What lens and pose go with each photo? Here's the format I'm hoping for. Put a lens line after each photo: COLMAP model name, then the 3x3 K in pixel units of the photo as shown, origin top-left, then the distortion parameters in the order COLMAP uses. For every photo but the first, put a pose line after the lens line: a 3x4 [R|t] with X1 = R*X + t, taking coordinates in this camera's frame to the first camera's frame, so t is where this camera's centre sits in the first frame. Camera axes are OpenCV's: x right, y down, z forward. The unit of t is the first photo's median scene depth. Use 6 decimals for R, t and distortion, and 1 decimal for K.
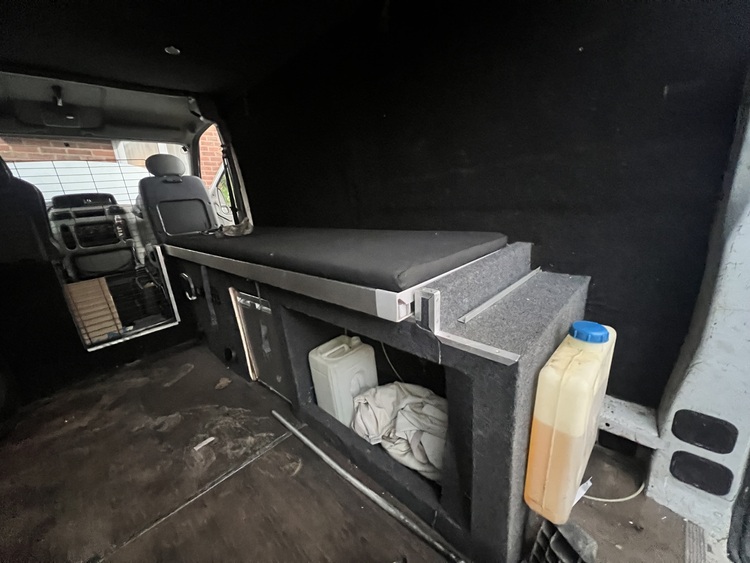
lens RADIAL K [[300.8, 0, 378.0], [0, 300.8, 283.9], [0, 0, 1]] dist [0.002508, 0.000586]
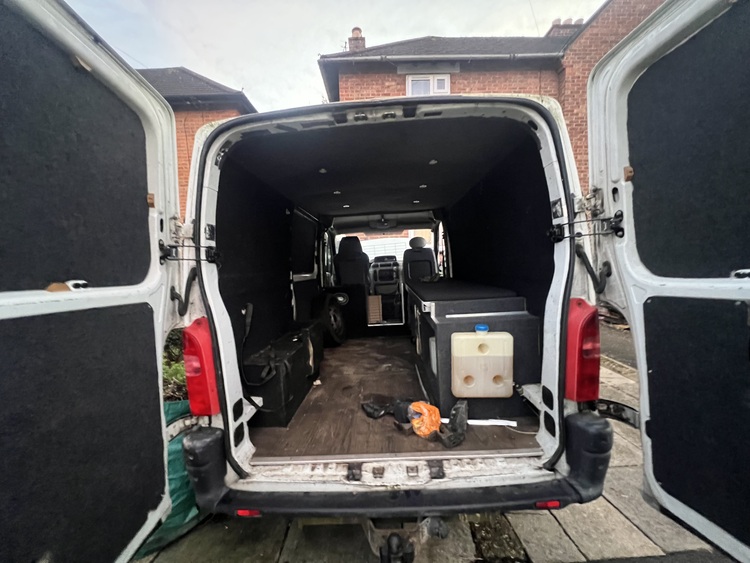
lens RADIAL K [[300.8, 0, 375.5], [0, 300.8, 284.3], [0, 0, 1]] dist [0.002508, 0.000586]
pose [[0.667705, 0.094888, -0.738354, 0.554300], [-0.214325, 0.974351, -0.068601, 0.049351], [0.712906, 0.204052, 0.670915, -0.413528]]
